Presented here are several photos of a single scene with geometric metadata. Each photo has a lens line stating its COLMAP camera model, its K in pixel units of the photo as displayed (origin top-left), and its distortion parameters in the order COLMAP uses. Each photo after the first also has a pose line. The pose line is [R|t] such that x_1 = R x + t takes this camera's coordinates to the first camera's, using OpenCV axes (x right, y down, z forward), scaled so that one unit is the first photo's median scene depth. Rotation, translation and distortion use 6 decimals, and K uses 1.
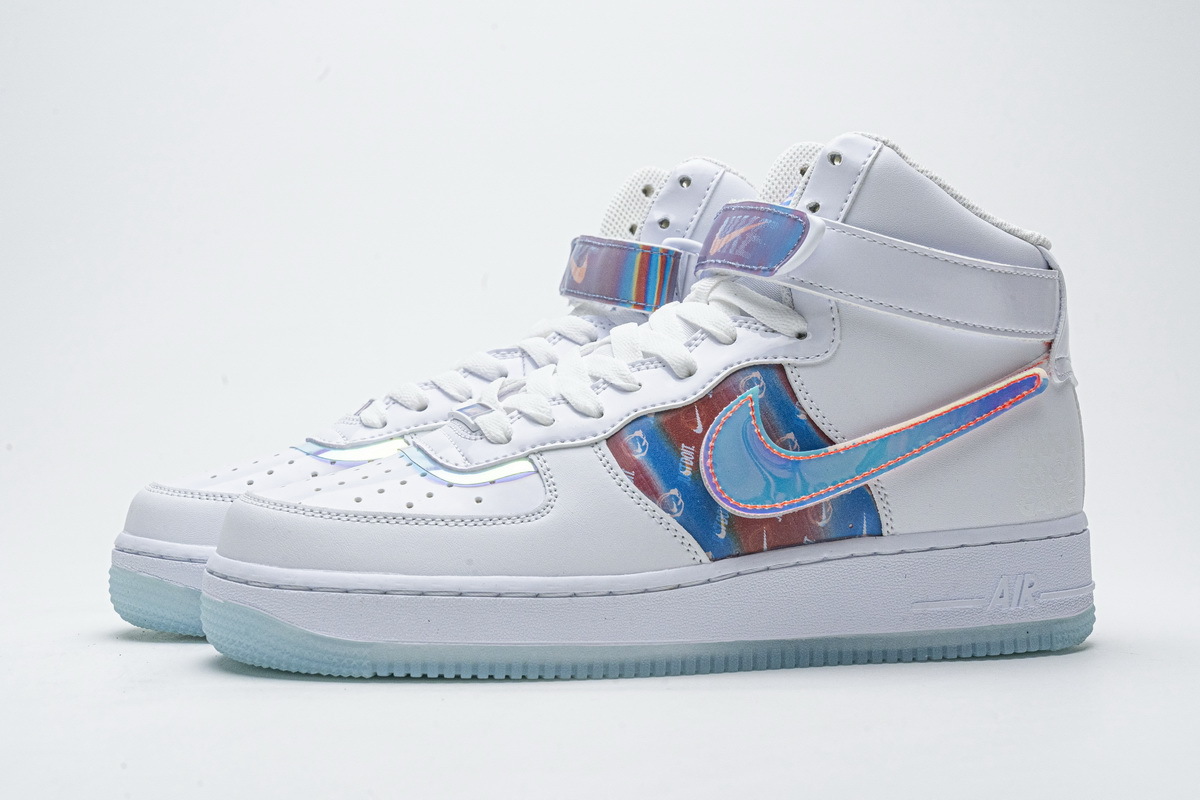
lens RADIAL K [[2323.1, 0, 600.0], [0, 2323.1, 400.0], [0, 0, 1]] dist [0.011446, 0.056423]
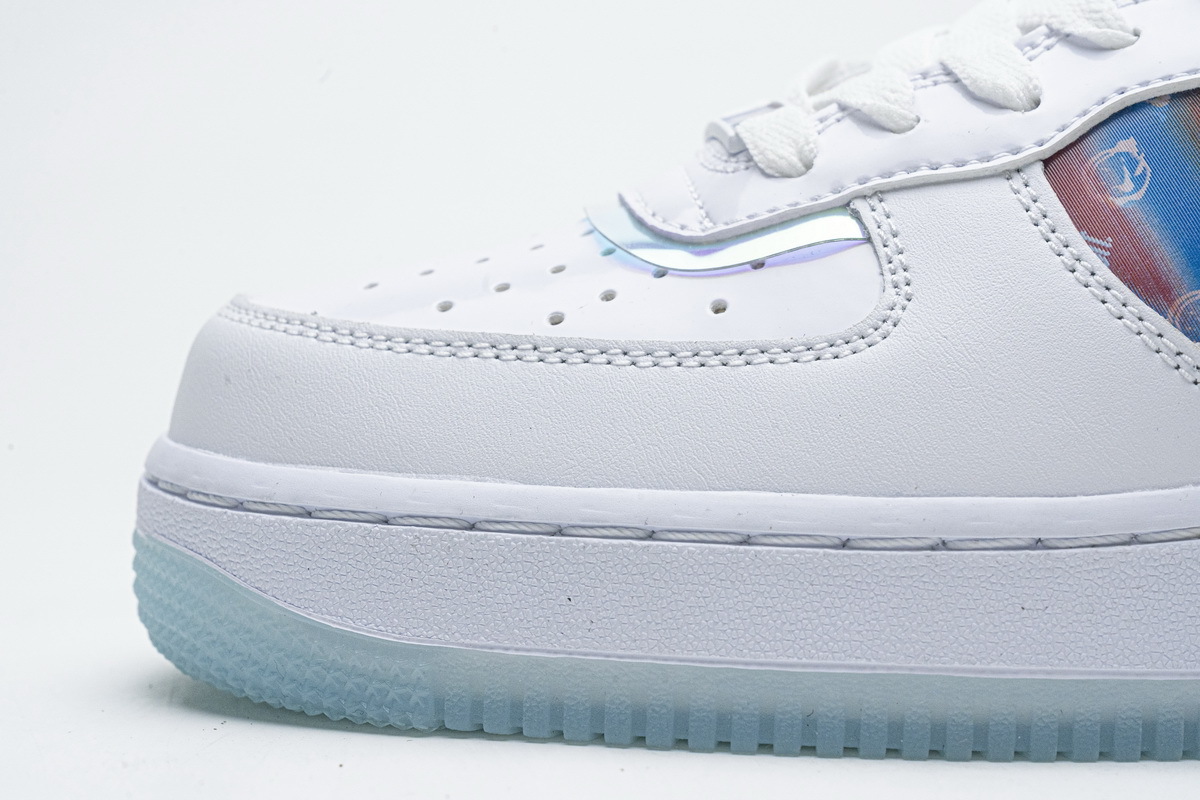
lens RADIAL K [[2323.1, 0, 600.0], [0, 2323.1, 400.0], [0, 0, 1]] dist [0.011446, 0.056423]
pose [[0.966671, 0.012696, -0.255708, 0.031705], [-0.005562, 0.999575, 0.028604, 0.046987], [0.255962, -0.026228, 0.966331, 0.586408]]
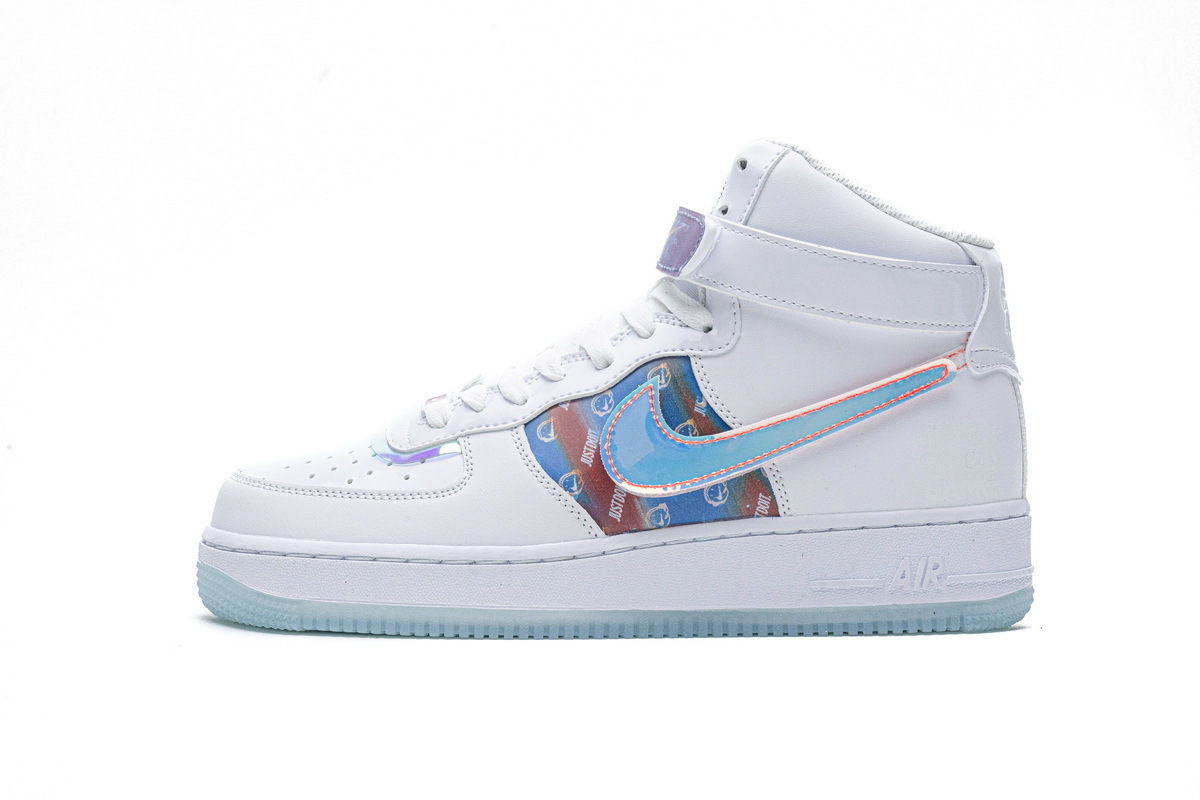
lens RADIAL K [[2323.1, 0, 600.0], [0, 2323.1, 400.0], [0, 0, 1]] dist [0.011446, 0.056423]
pose [[0.952487, -0.000028, -0.304579, 0.371331], [-0.004228, 0.999902, -0.013314, 0.019819], [0.304549, 0.013969, 0.952394, -0.041457]]
